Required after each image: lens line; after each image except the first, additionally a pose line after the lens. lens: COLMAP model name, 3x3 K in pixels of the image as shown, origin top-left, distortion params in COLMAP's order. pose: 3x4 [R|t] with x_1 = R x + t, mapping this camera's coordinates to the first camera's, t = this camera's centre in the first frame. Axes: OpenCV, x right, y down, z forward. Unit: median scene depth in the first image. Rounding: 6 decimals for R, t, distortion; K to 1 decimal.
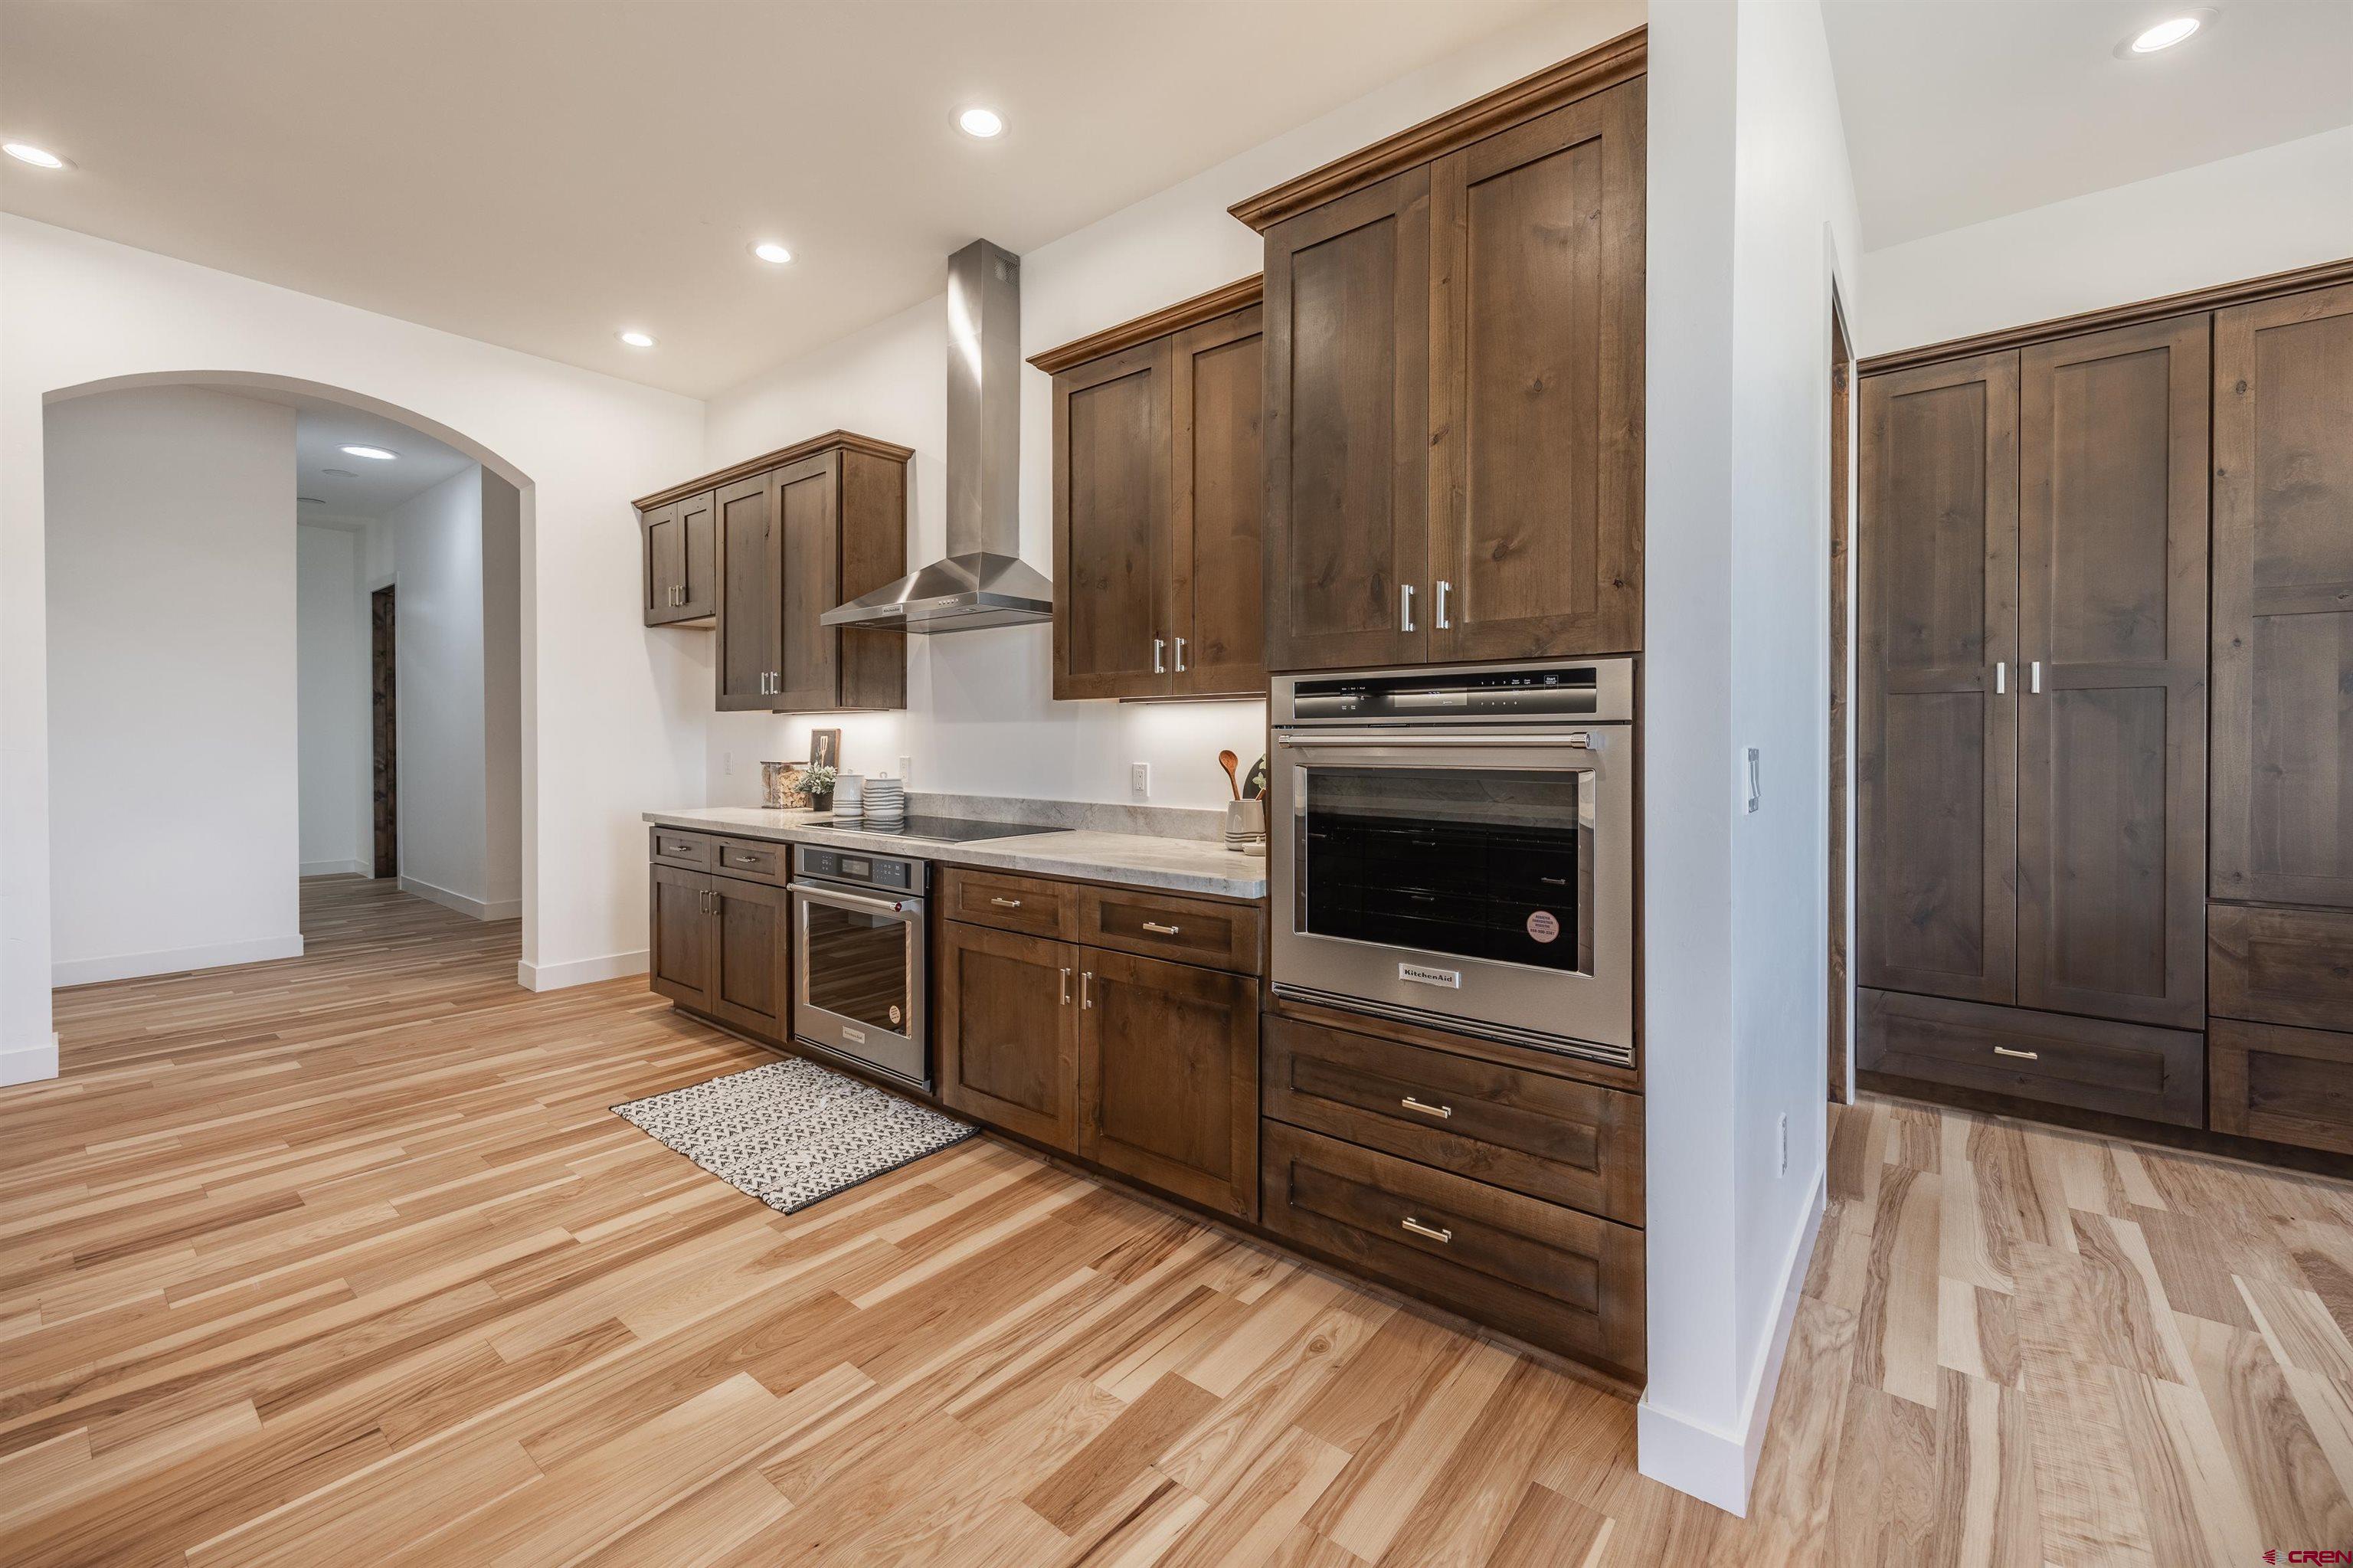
lens RADIAL K [[958.9, 0, 1158.4], [0, 958.9, 749.9], [0, 0, 1]] dist [0.000418, 0.000028]
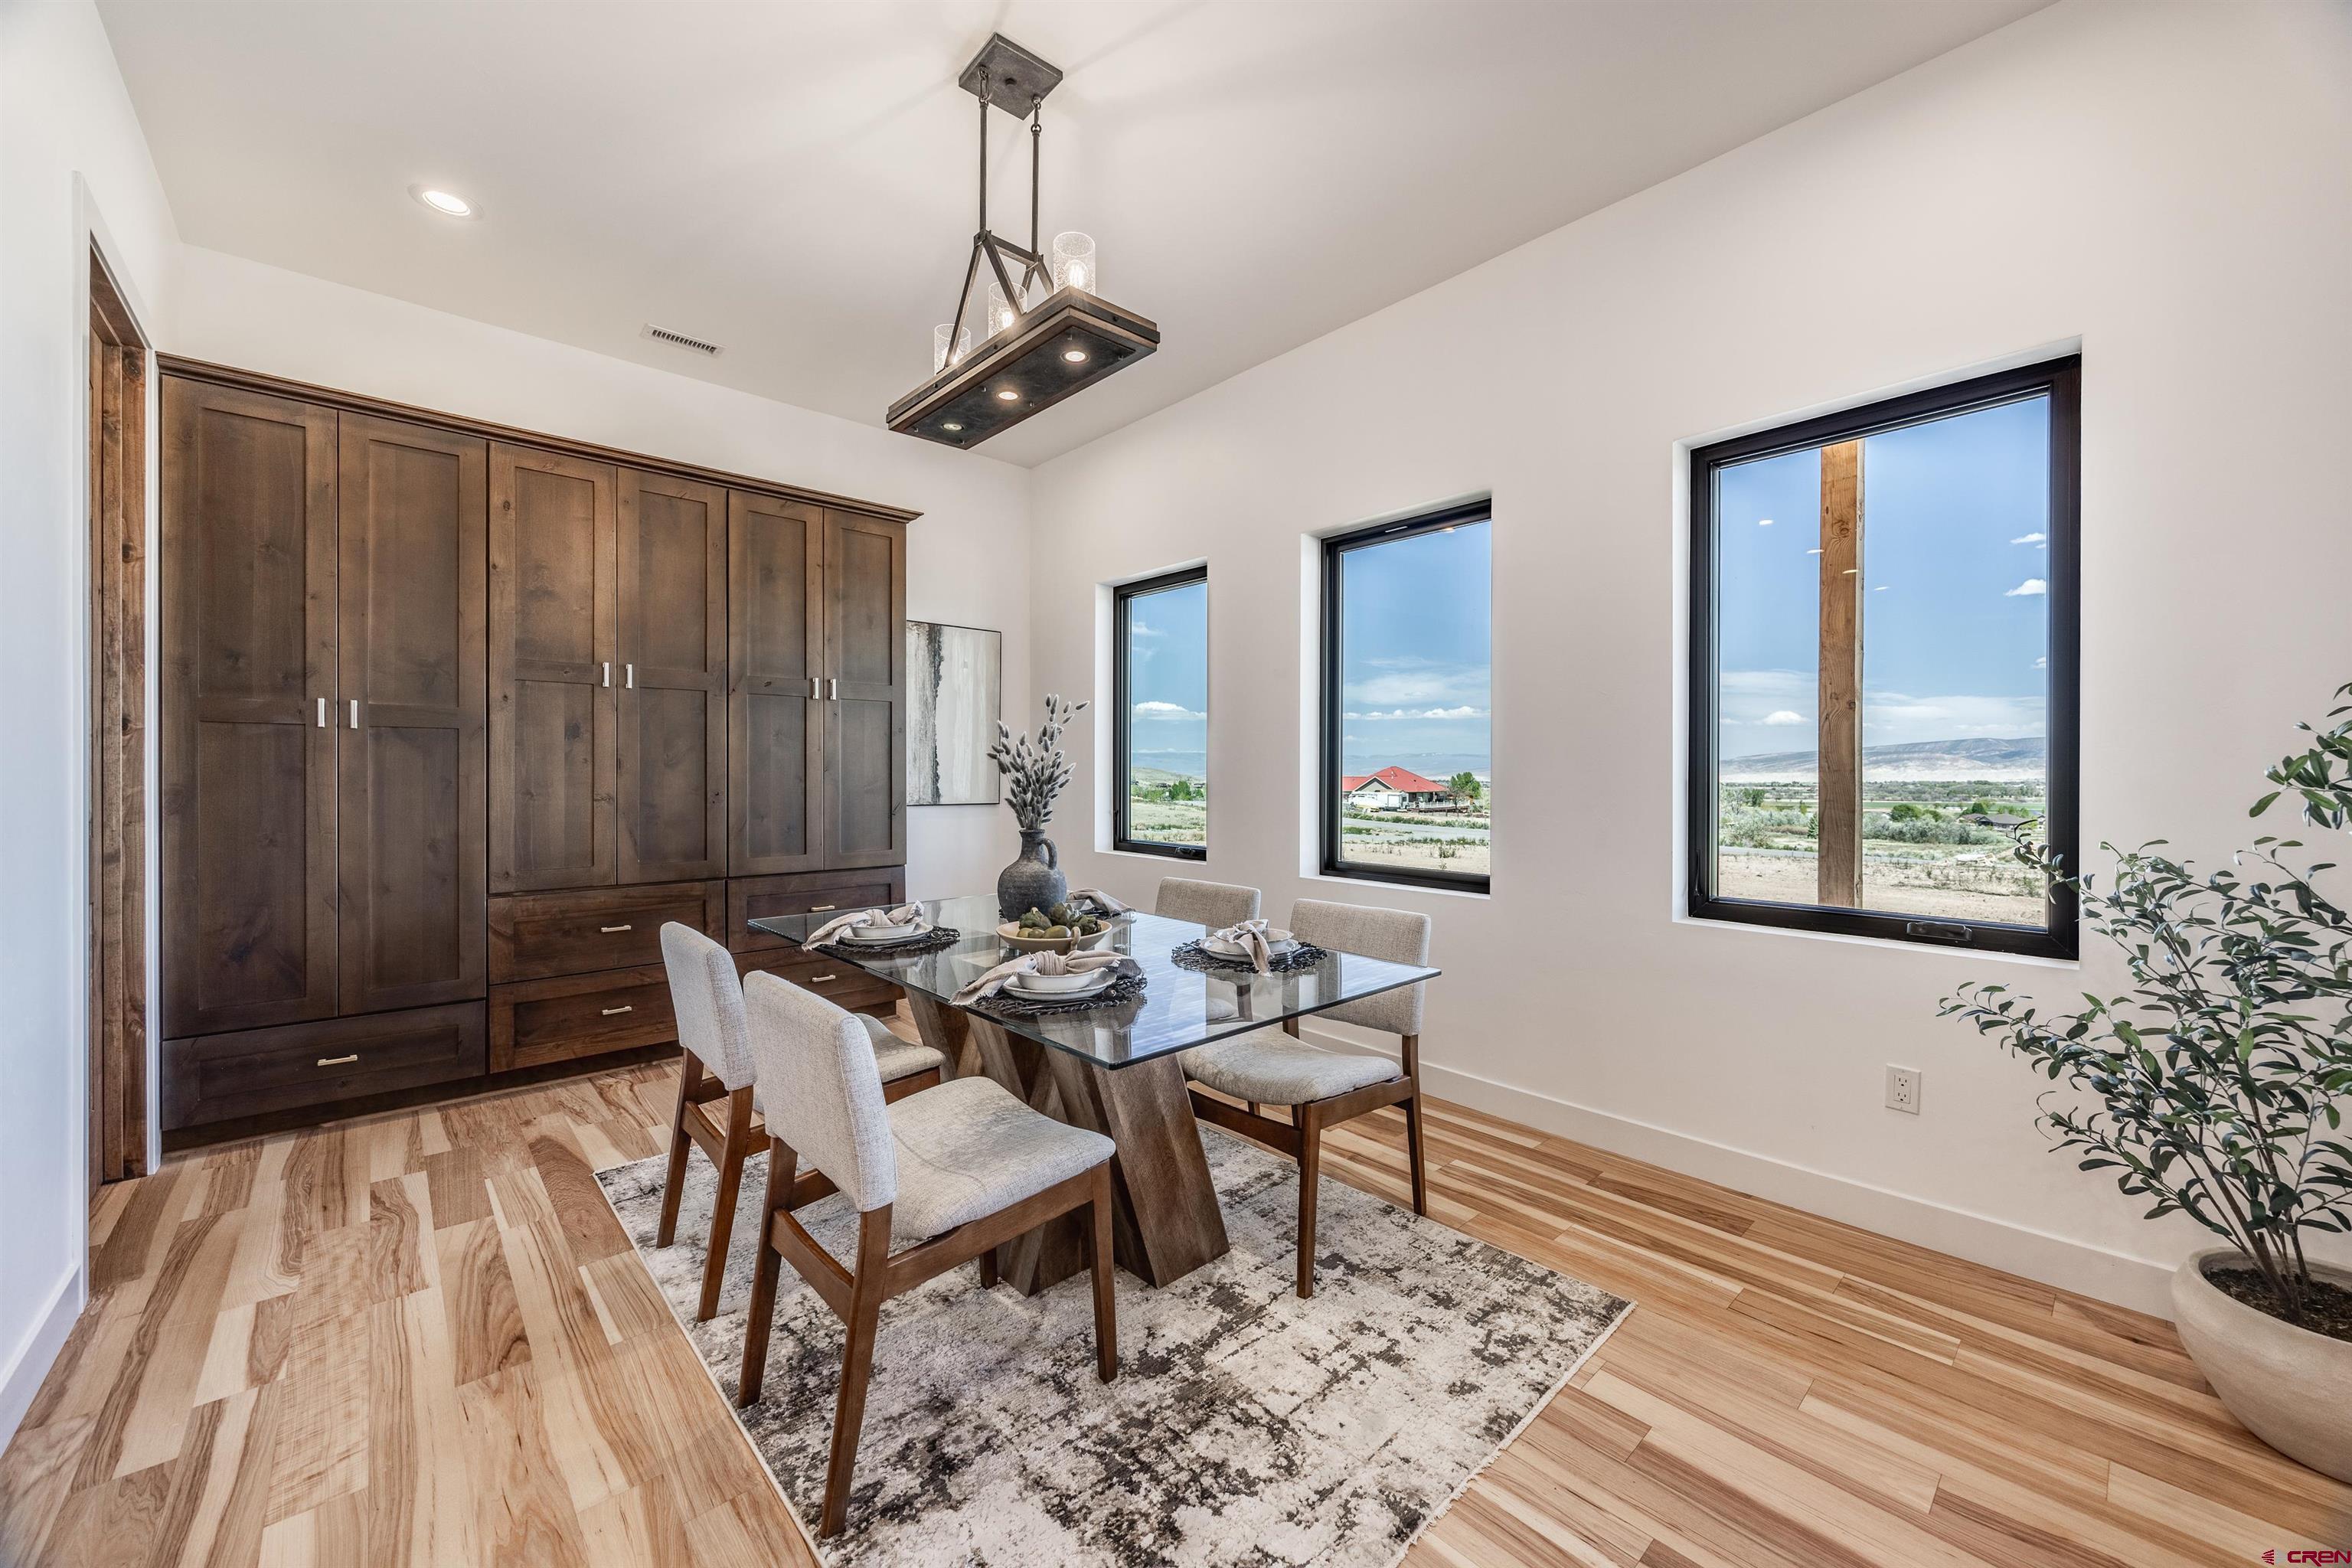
lens RADIAL K [[895.0, 0, 1173.6], [0, 895.0, 778.2], [0, 0, 1]] dist [0.002460, 0.000055]
pose [[0.157049, -0.002776, 0.987587, 0.046900], [0.005169, 0.999985, 0.001989, 0.000915], [-0.987577, 0.004792, 0.157061, -0.097298]]
